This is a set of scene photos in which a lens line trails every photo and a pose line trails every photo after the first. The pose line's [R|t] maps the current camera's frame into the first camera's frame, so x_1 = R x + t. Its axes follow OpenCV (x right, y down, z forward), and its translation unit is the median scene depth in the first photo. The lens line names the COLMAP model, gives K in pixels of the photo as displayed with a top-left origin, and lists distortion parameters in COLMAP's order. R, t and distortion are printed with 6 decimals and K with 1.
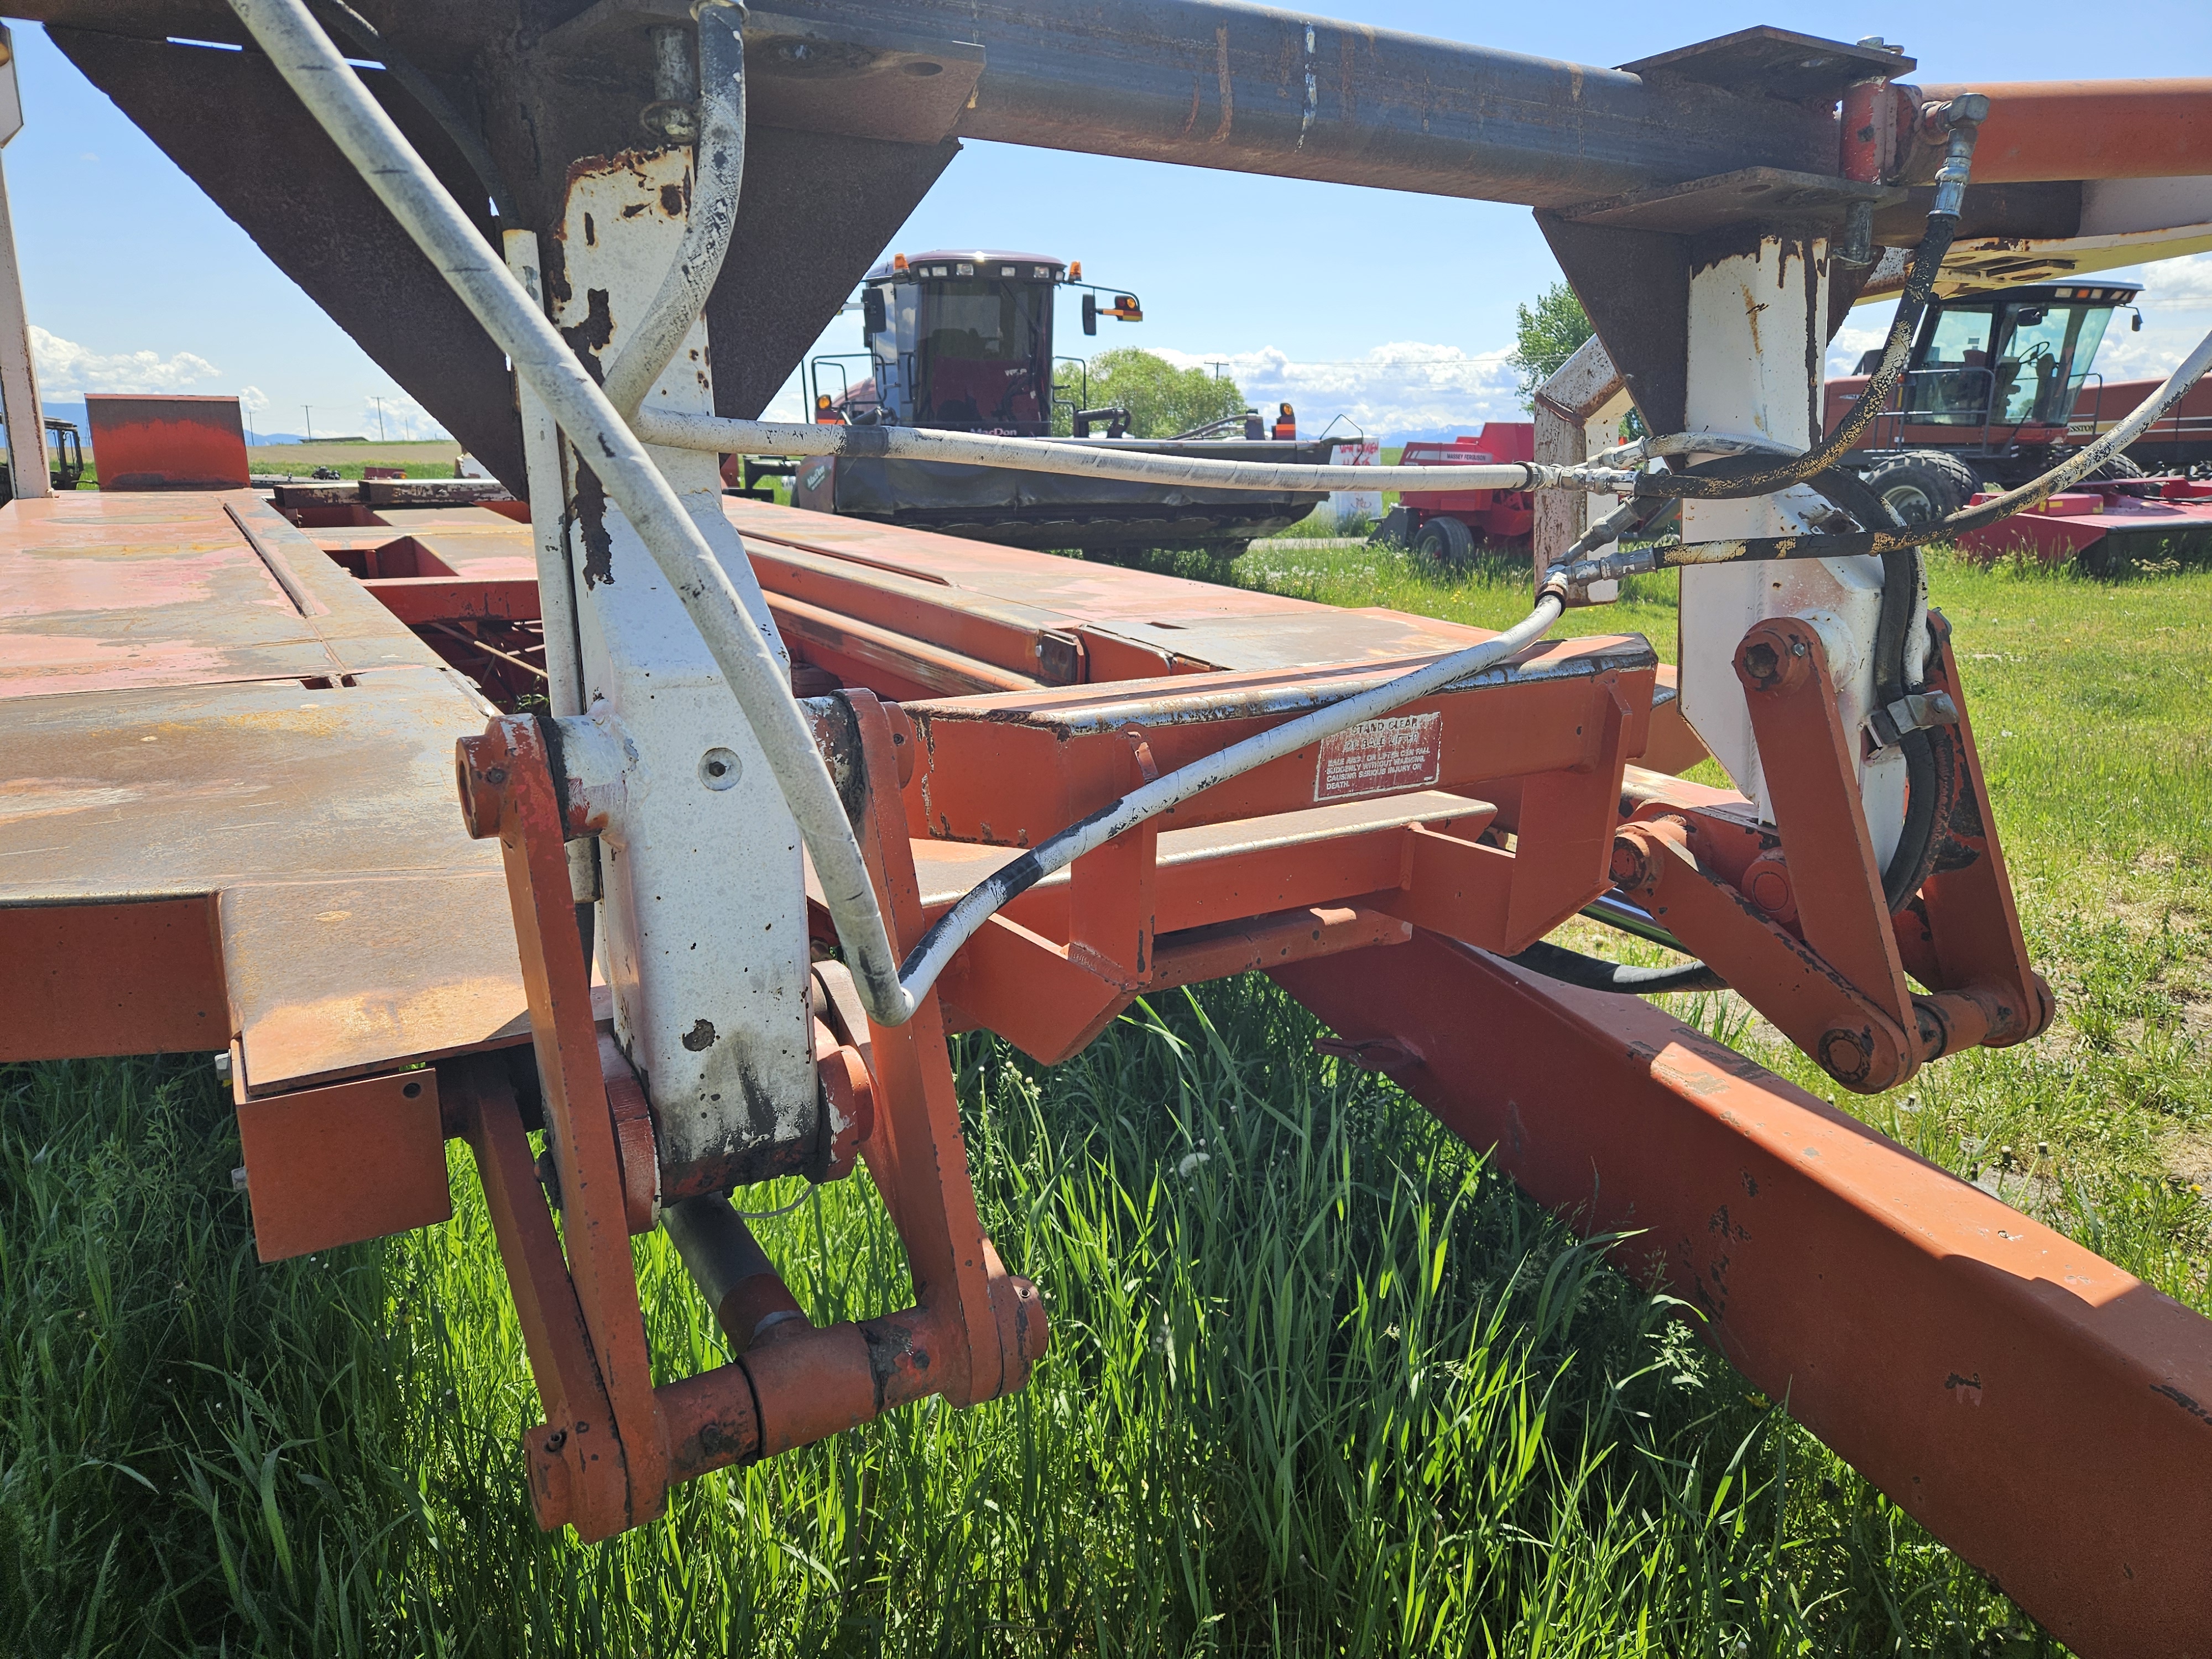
lens RADIAL K [[1473.7, 0, 1107.3], [0, 1473.7, 826.1], [0, 0, 1]] dist [0.069968, -0.056701]
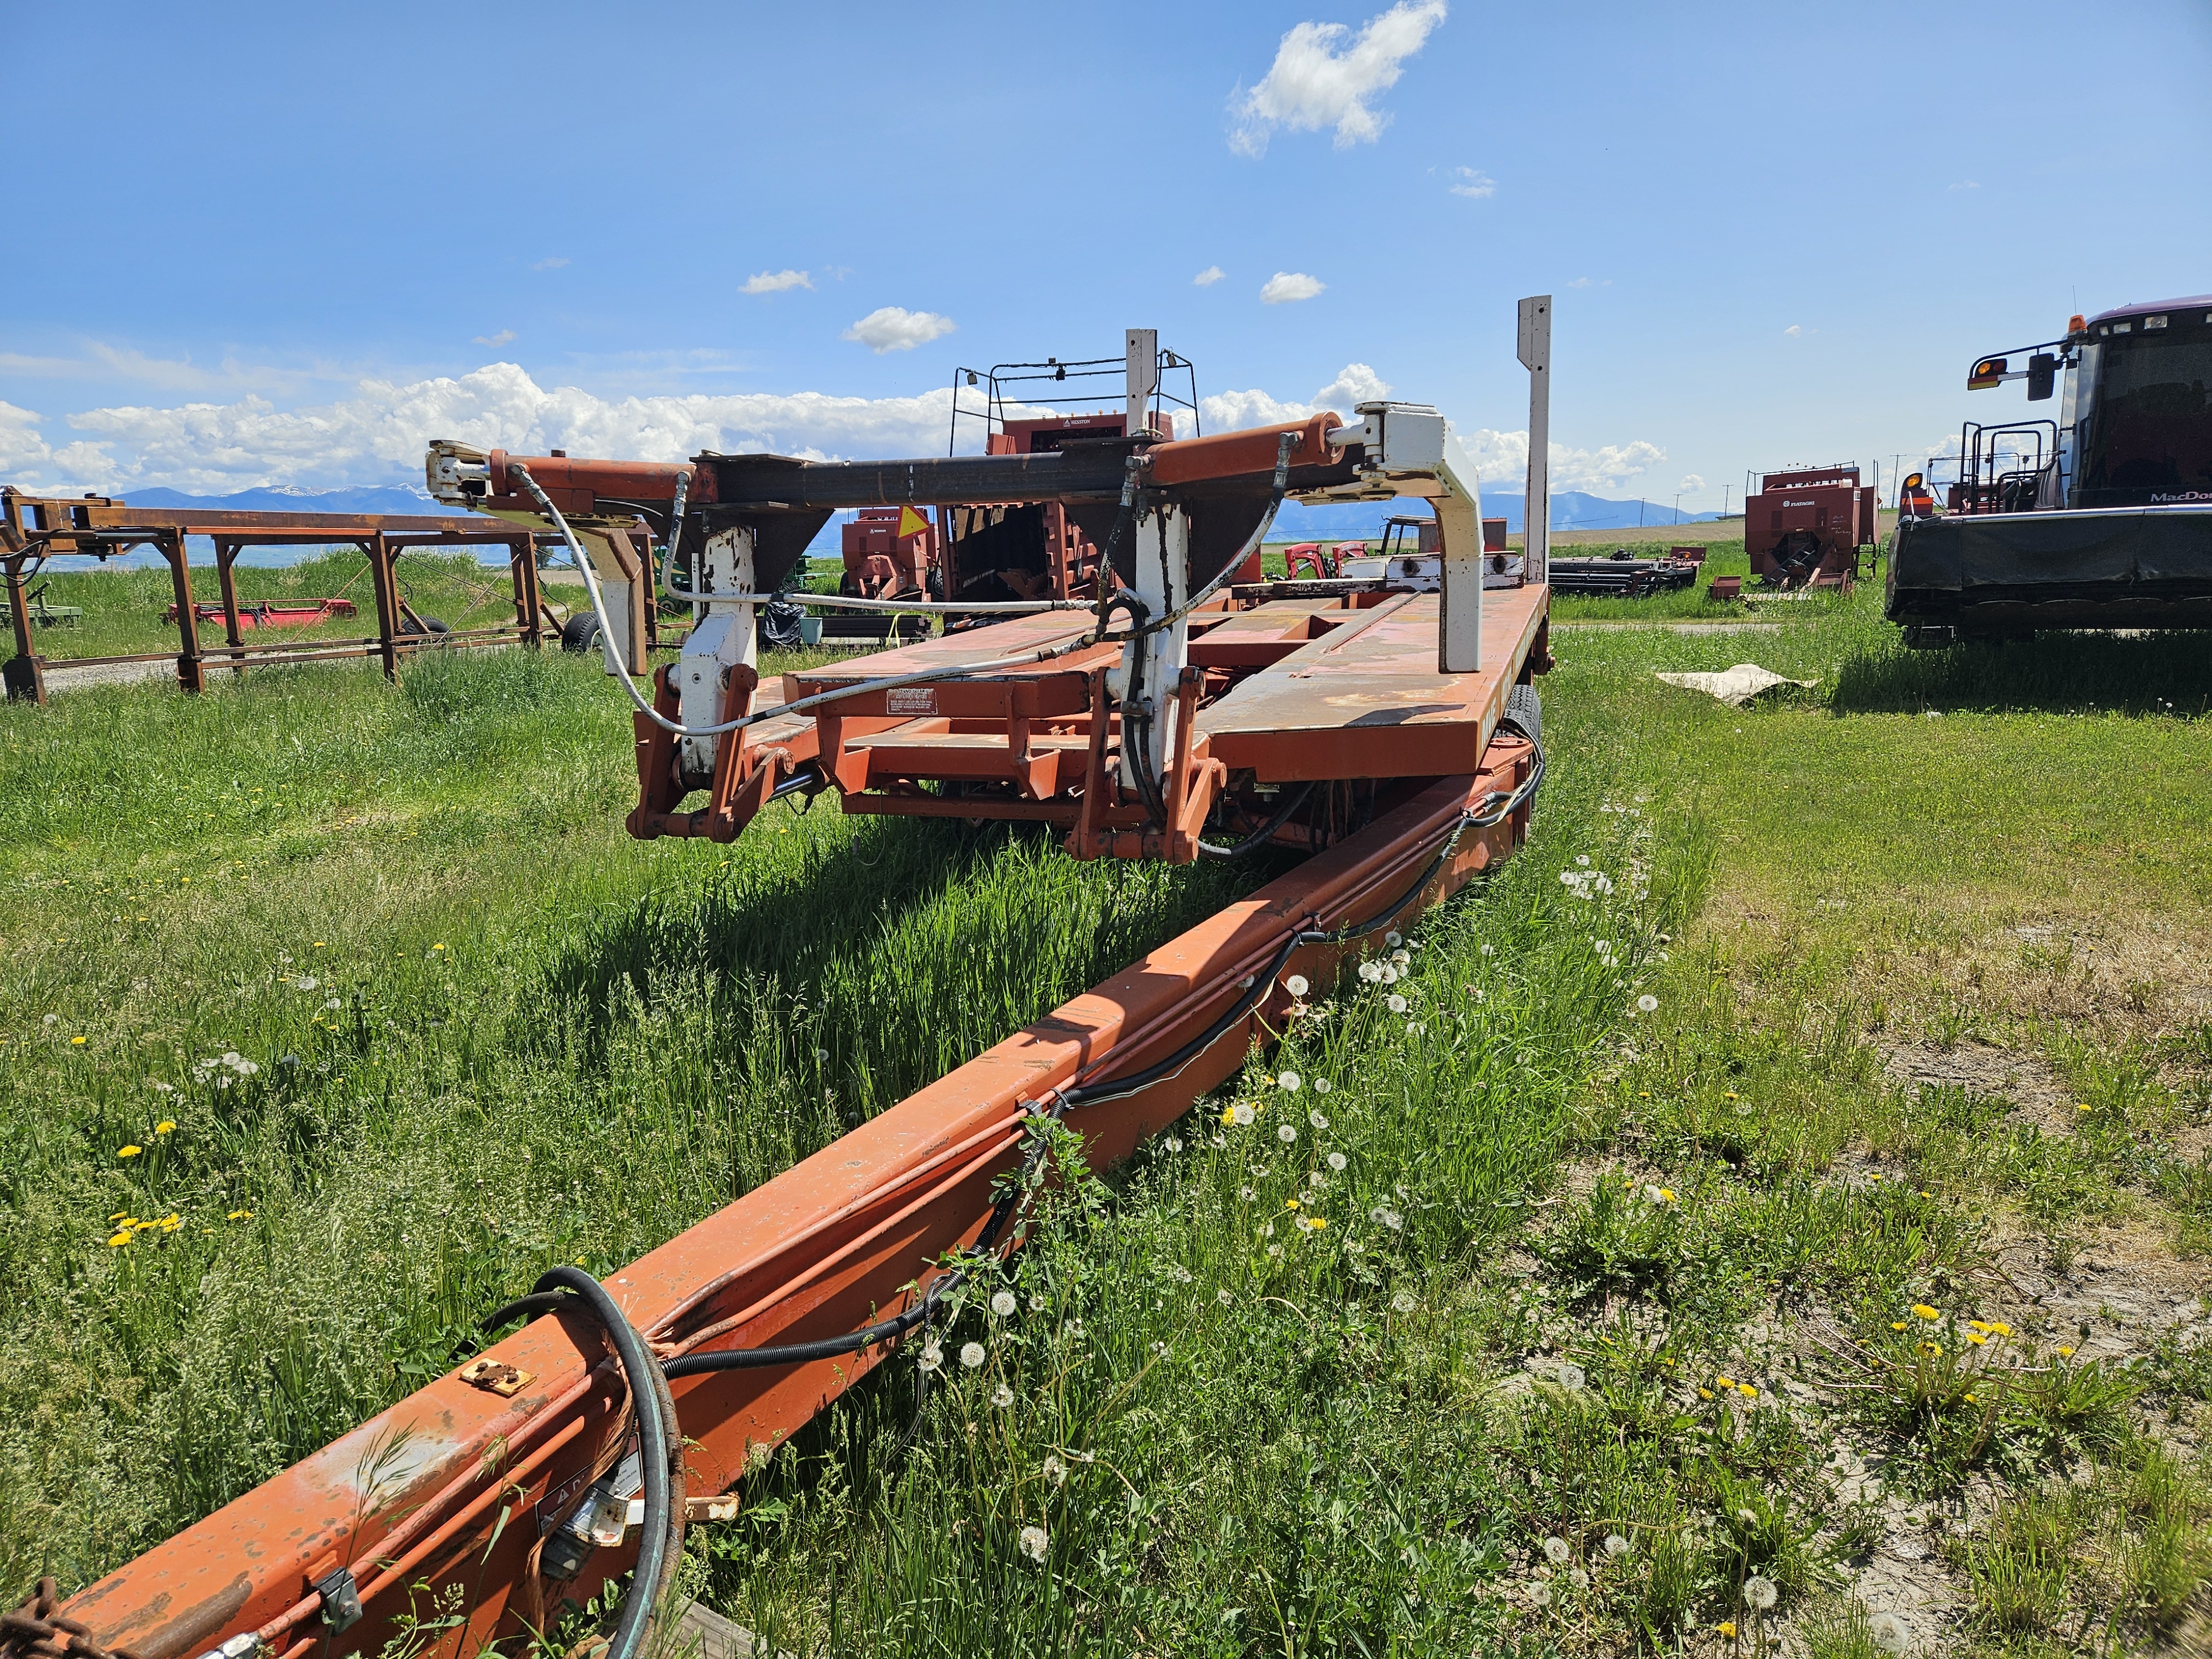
lens RADIAL K [[1473.7, 0, 1106.4], [0, 1473.7, 846.5], [0, 0, 1]] dist [0.069968, -0.056701]
pose [[0.648695, 0.132098, -0.749496, 0.251470], [-0.156076, 0.986980, 0.038869, 0.005895], [0.744872, 0.091764, 0.660867, -0.059283]]
